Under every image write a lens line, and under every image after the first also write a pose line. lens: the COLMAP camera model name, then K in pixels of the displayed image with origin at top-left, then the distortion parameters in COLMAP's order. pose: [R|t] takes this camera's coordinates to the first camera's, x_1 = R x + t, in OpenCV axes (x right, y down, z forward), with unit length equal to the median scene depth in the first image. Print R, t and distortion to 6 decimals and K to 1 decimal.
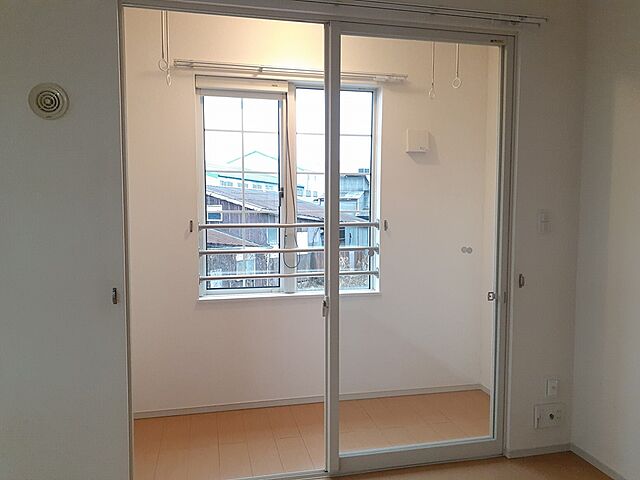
lens RADIAL K [[532.5, 0, 320.0], [0, 532.5, 240.0], [0, 0, 1]] dist [0.085987, -0.005854]
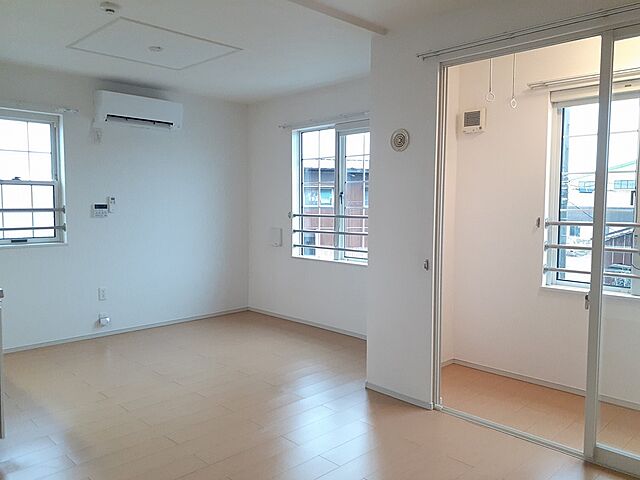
lens RADIAL K [[532.5, 0, 320.0], [0, 532.5, 240.0], [0, 0, 1]] dist [0.085987, -0.005854]
pose [[0.511035, 0.069243, -0.856766, 0.645927], [-0.065443, 0.996991, 0.041542, -0.006316], [0.857065, 0.034840, 0.514029, -0.015782]]
